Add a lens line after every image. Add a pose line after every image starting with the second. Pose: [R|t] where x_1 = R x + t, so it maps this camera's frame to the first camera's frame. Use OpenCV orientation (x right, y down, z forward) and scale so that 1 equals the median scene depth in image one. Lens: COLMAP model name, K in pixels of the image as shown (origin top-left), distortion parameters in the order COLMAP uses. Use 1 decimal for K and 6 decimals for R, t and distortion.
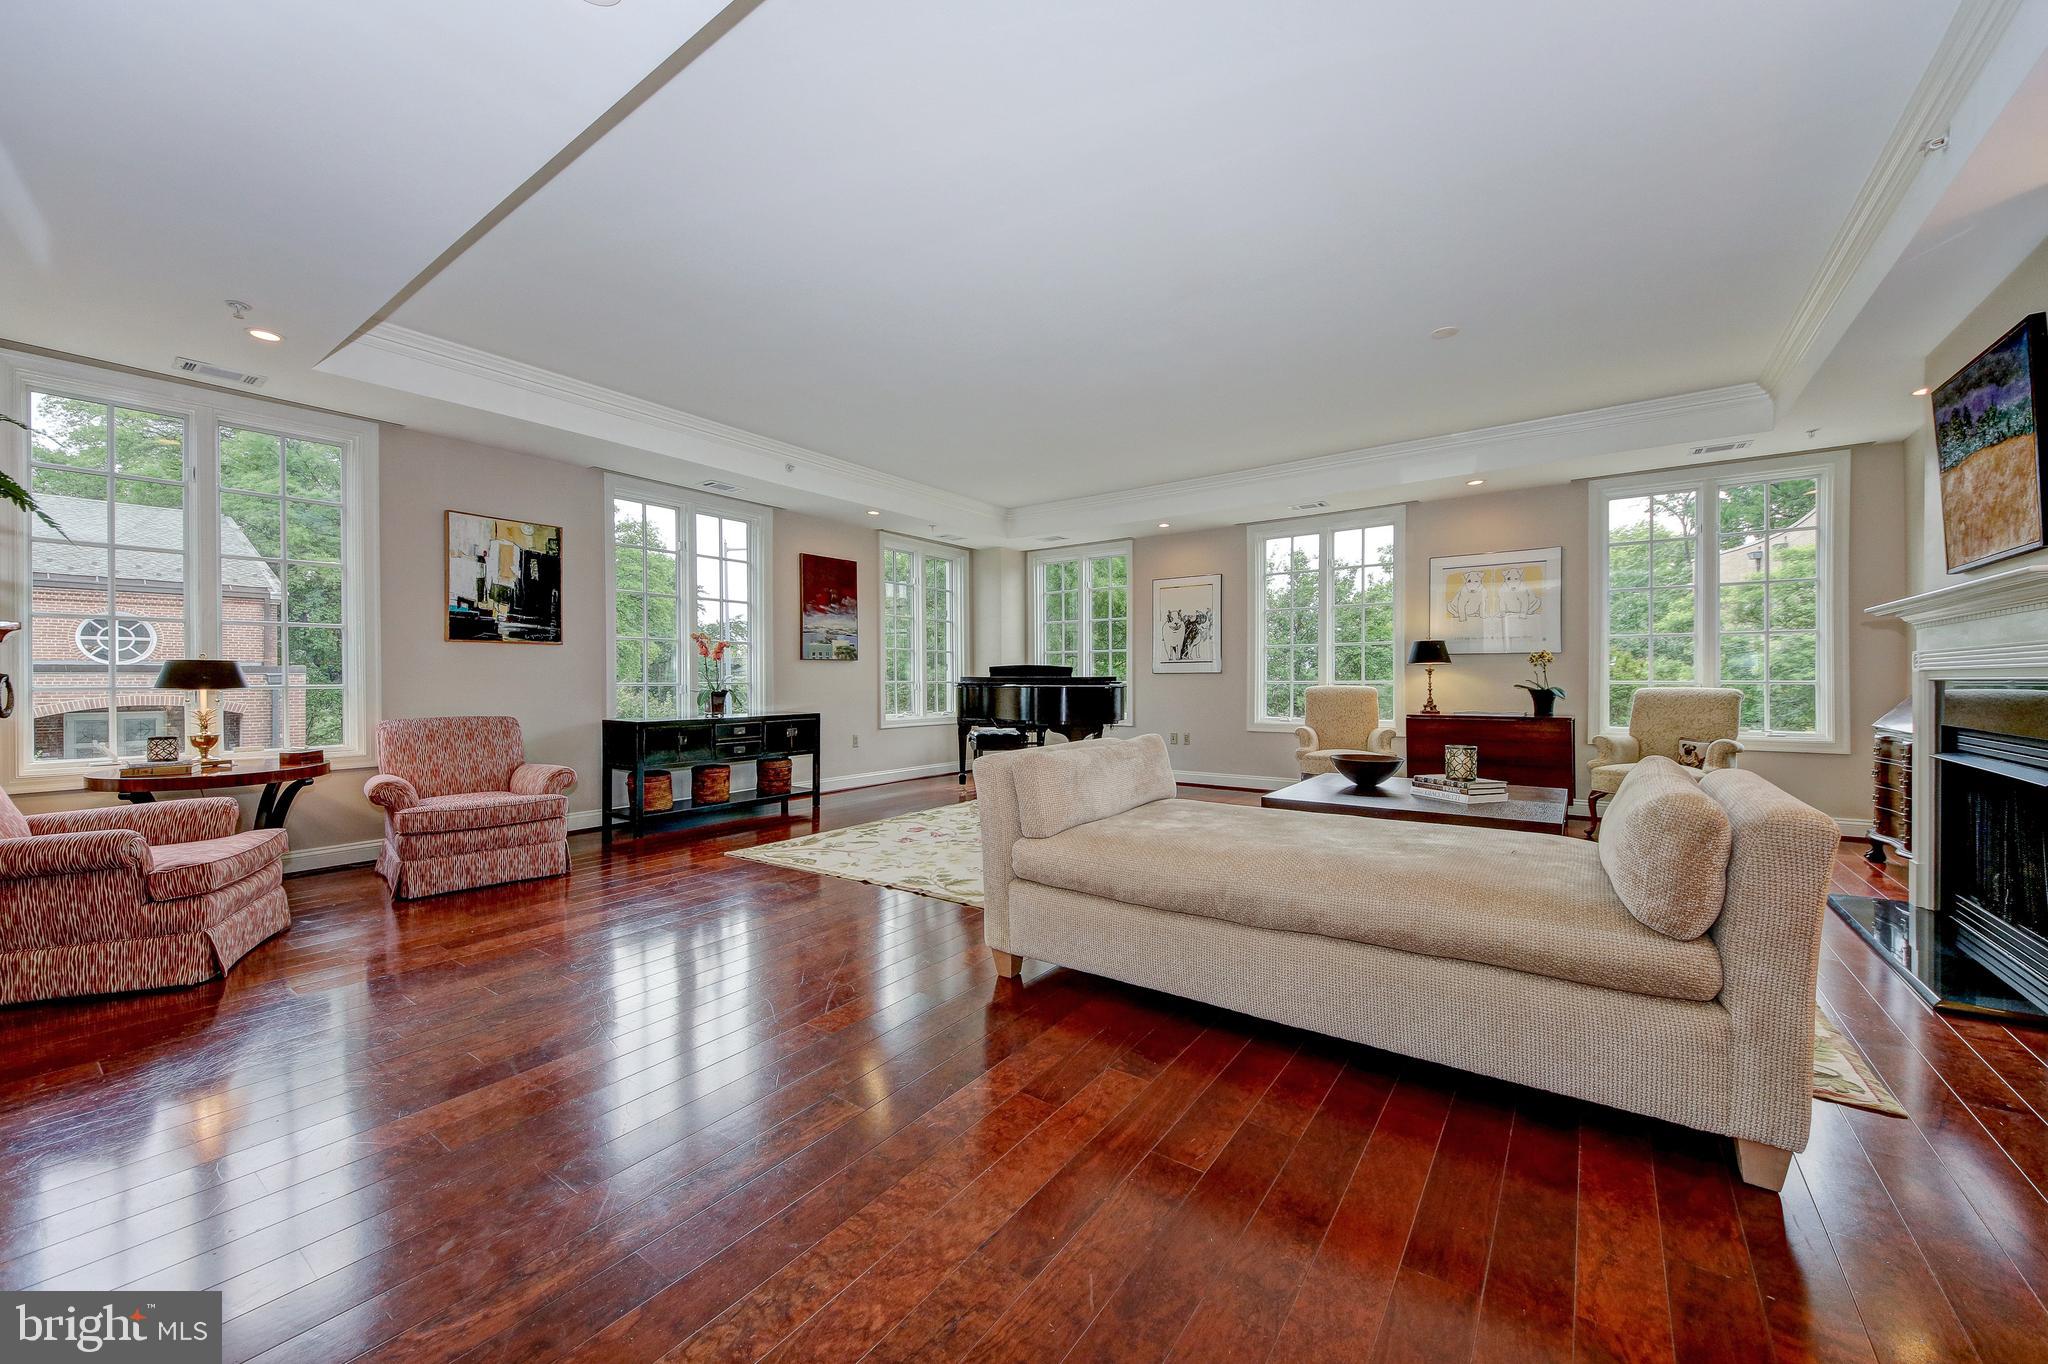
lens RADIAL K [[758.8, 0, 1031.7], [0, 758.8, 680.8], [0, 0, 1]] dist [0.046440, -0.027185]
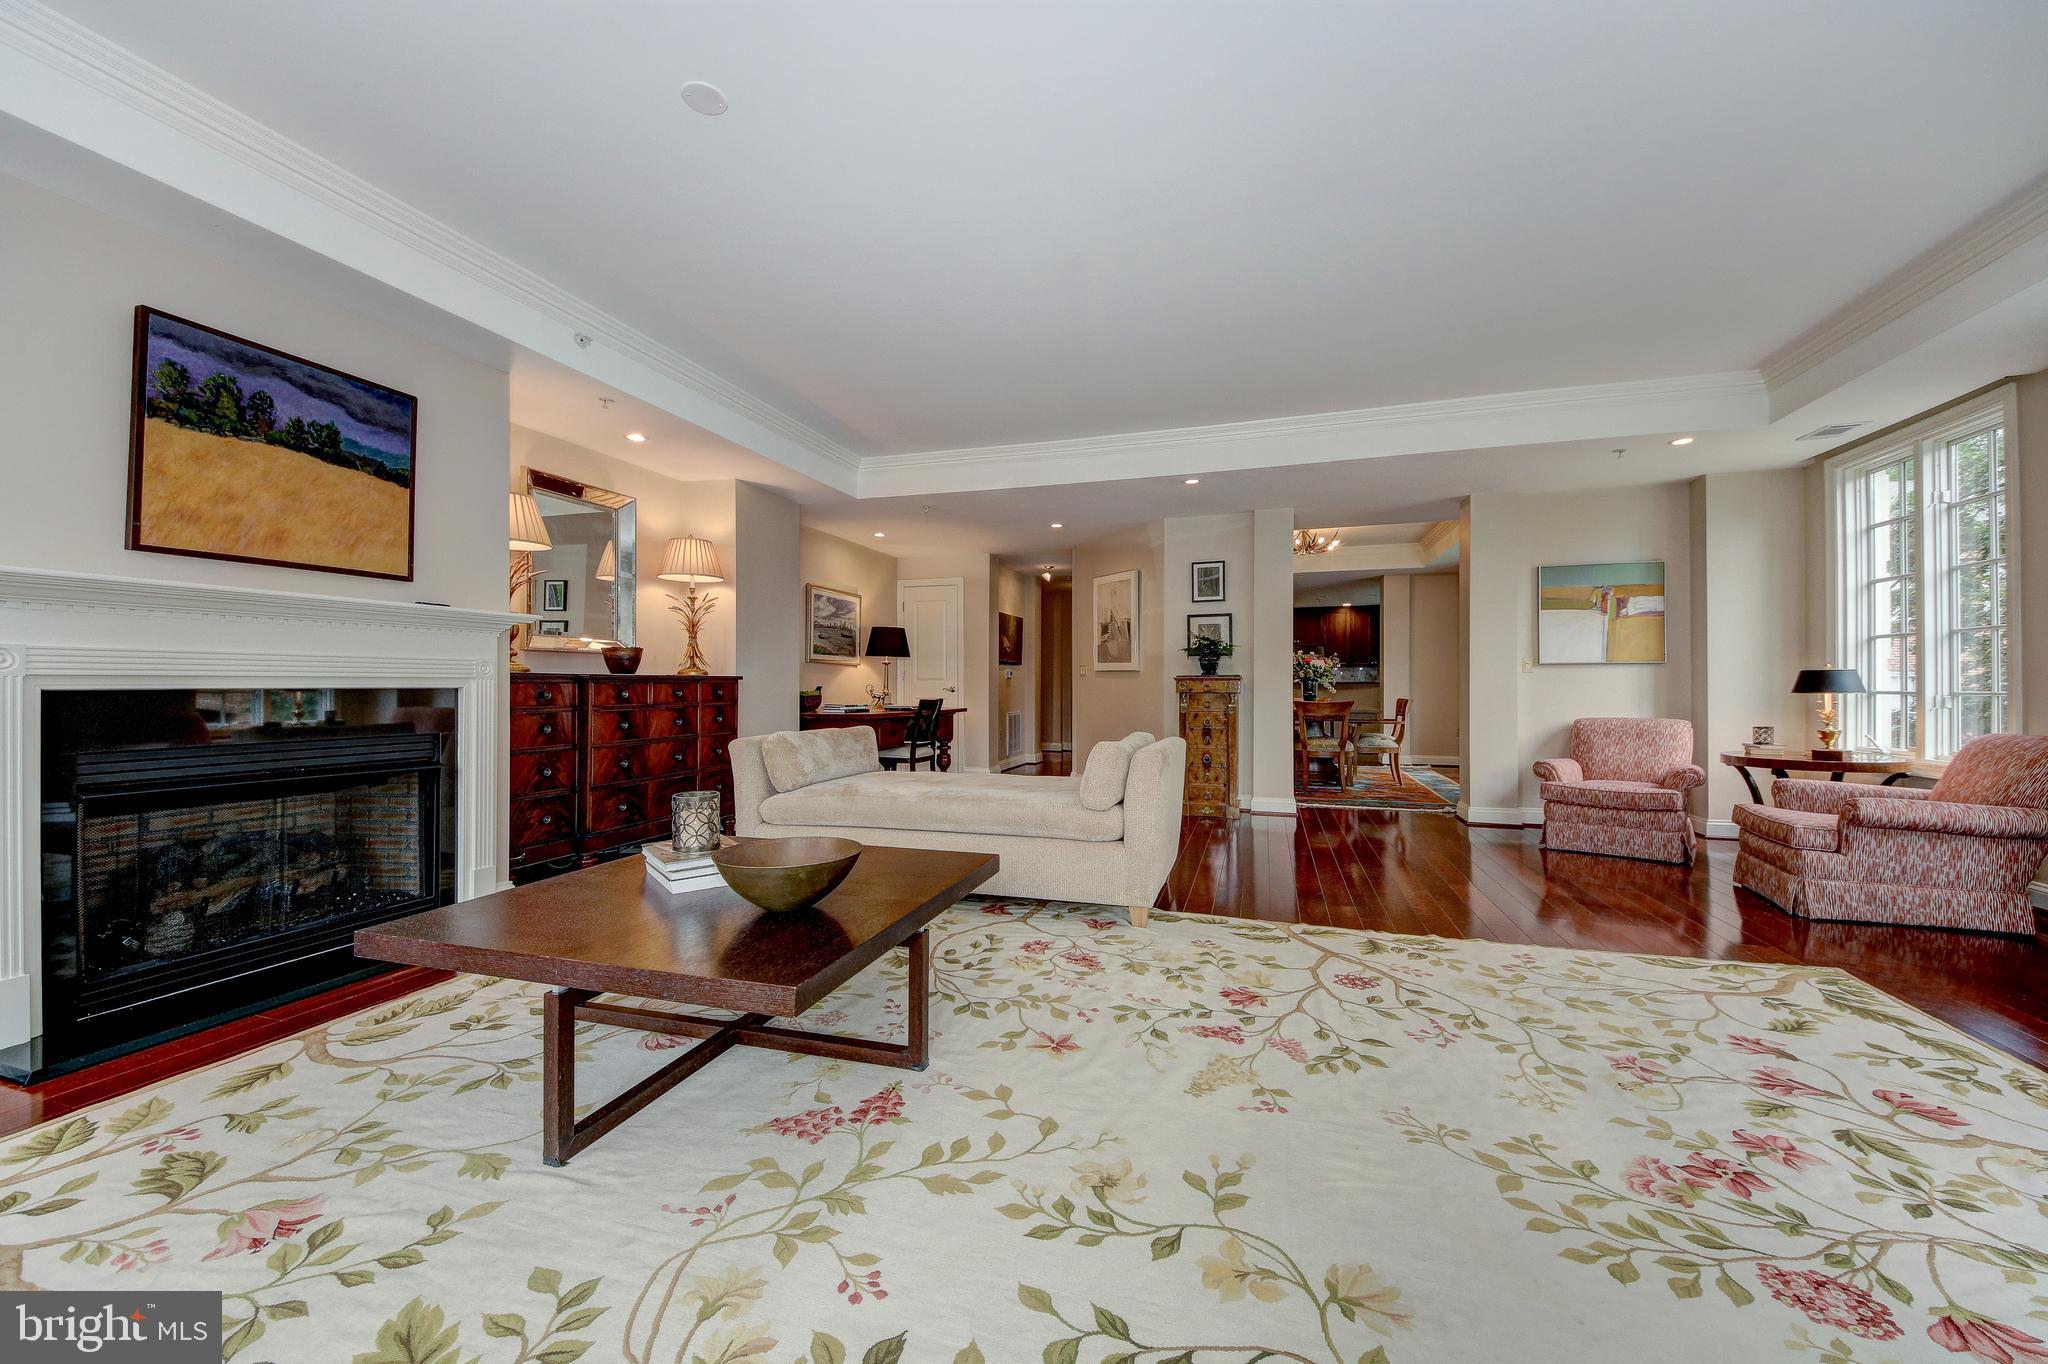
lens RADIAL K [[758.8, 0, 1031.7], [0, 758.8, 680.8], [0, 0, 1]] dist [0.046440, -0.027185]
pose [[-0.946027, -0.001607, -0.324085, 0.366115], [-0.001235, 0.999998, -0.001352, -0.004529], [0.324086, -0.000878, -0.946027, 1.226855]]
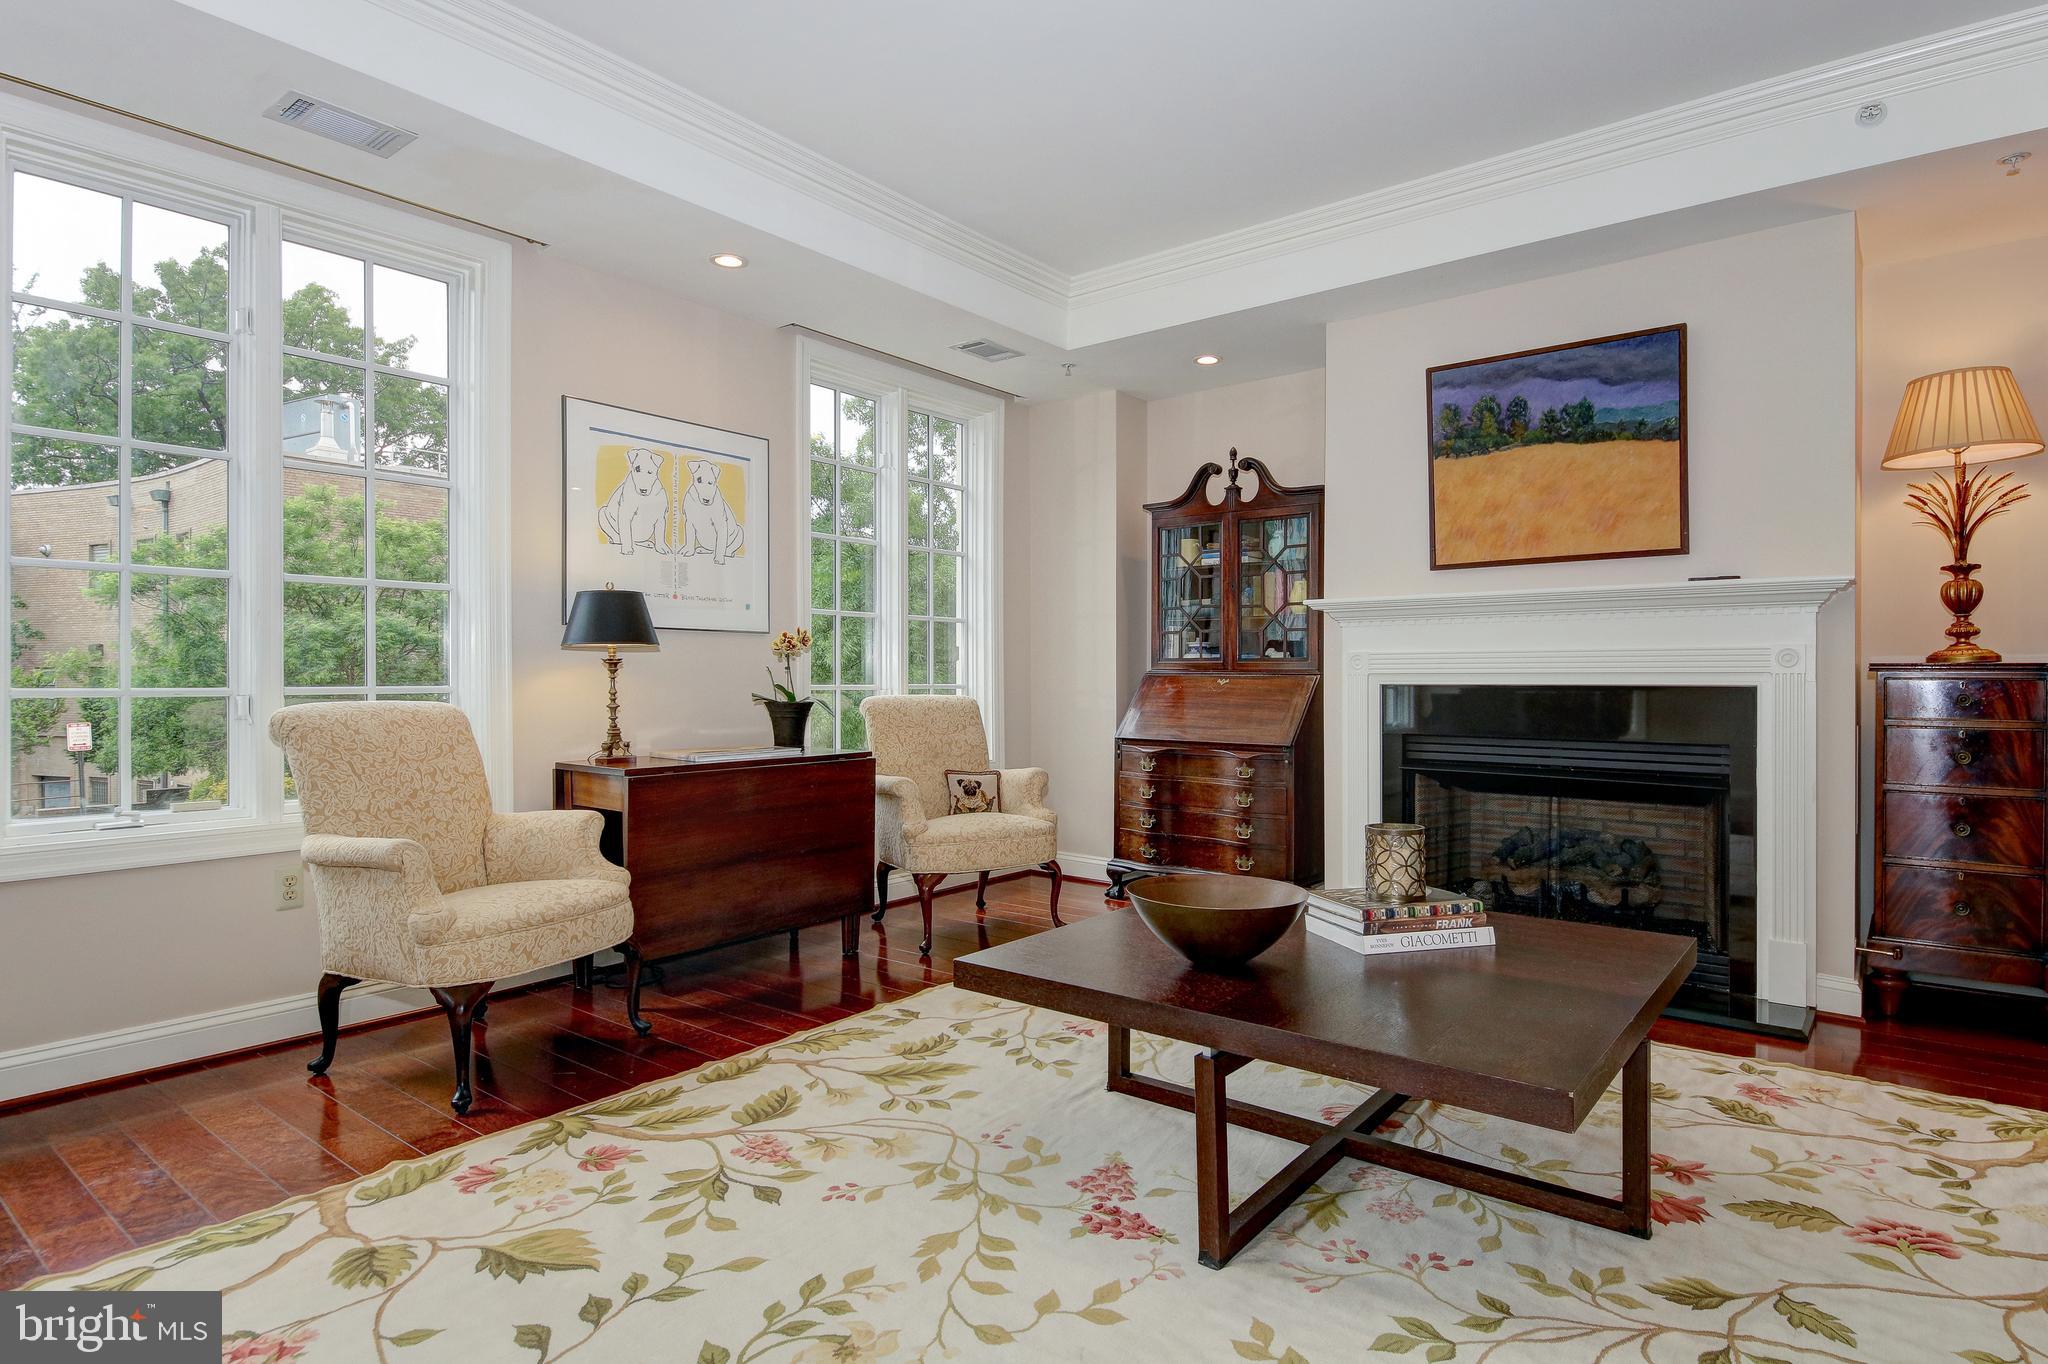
lens RADIAL K [[1098.6, 0, 1034.1], [0, 1098.6, 683.6], [0, 0, 1]] dist [0.040600, -0.036436]
pose [[0.044408, -0.002251, 0.999011, -0.093832], [0.001155, 0.999997, 0.002202, -0.002621], [-0.999013, 0.001056, 0.044411, 0.870404]]
